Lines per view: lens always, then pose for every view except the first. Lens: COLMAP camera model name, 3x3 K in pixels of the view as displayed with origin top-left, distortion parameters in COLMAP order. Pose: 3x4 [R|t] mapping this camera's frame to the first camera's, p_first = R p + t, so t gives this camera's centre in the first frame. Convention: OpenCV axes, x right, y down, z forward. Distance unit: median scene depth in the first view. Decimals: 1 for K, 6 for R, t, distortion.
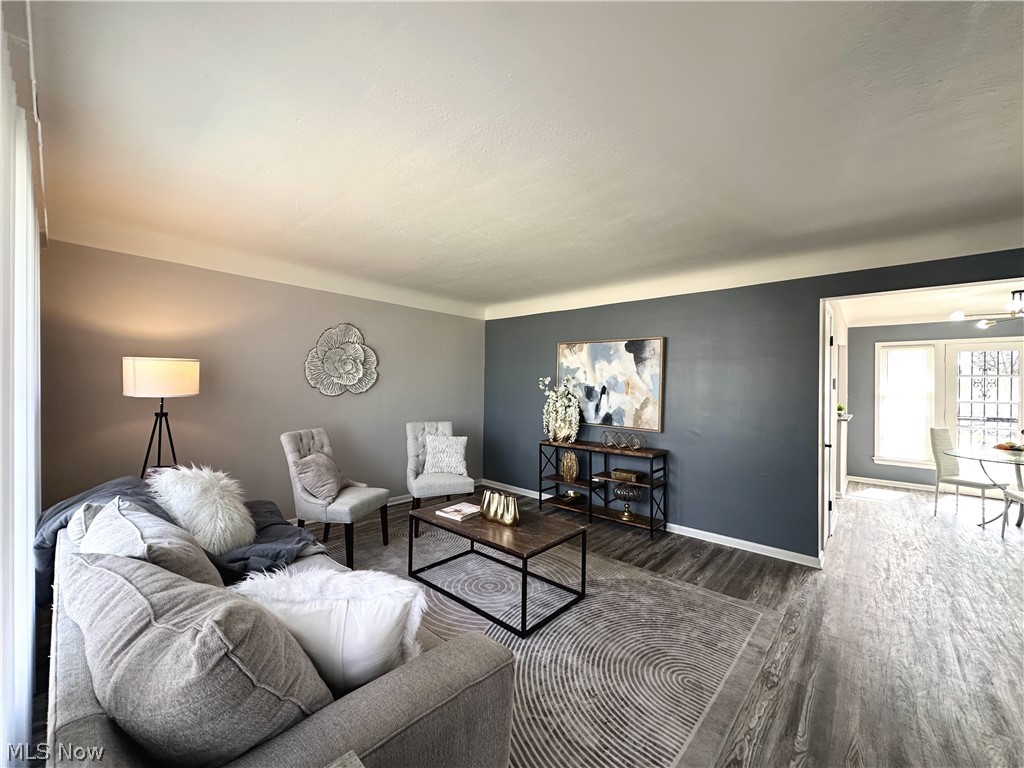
lens RADIAL K [[411.0, 0, 507.3], [0, 411.0, 383.7], [0, 0, 1]] dist [0.000682, 0.000111]
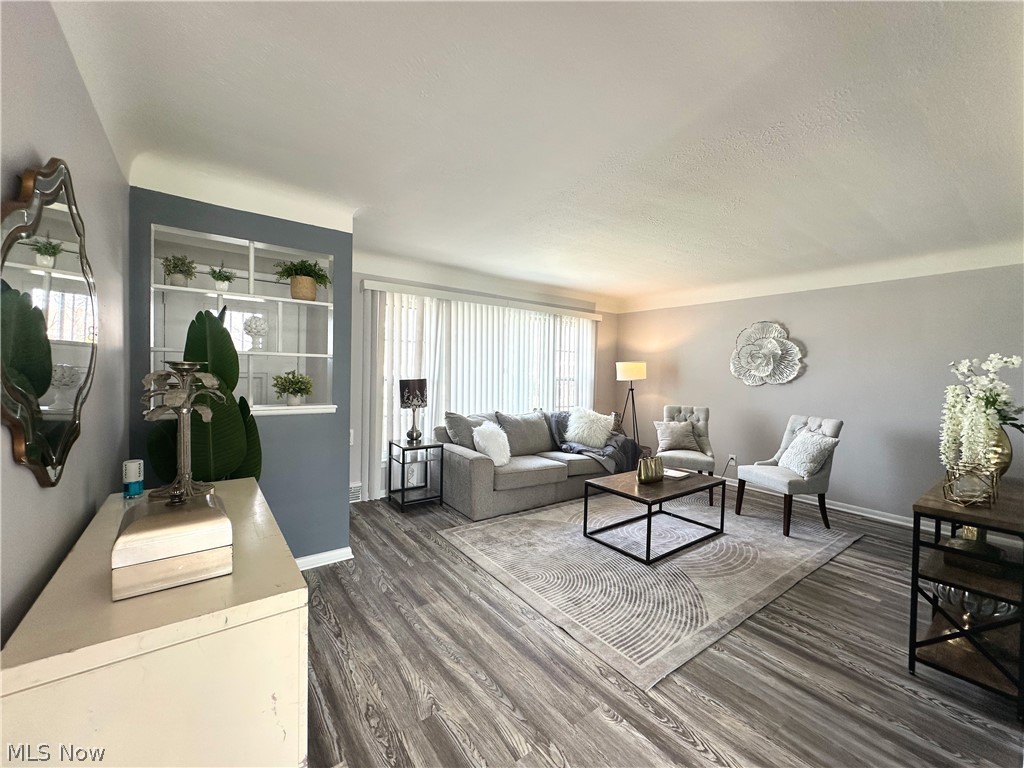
lens RADIAL K [[411.0, 0, 514.4], [0, 411.0, 376.9], [0, 0, 1]] dist [0.000682, 0.000111]
pose [[-0.195377, -0.012575, -0.980648, 1.055850], [-0.017206, 0.999808, -0.009393, 0.033667], [0.980577, 0.015038, -0.195556, 0.688981]]
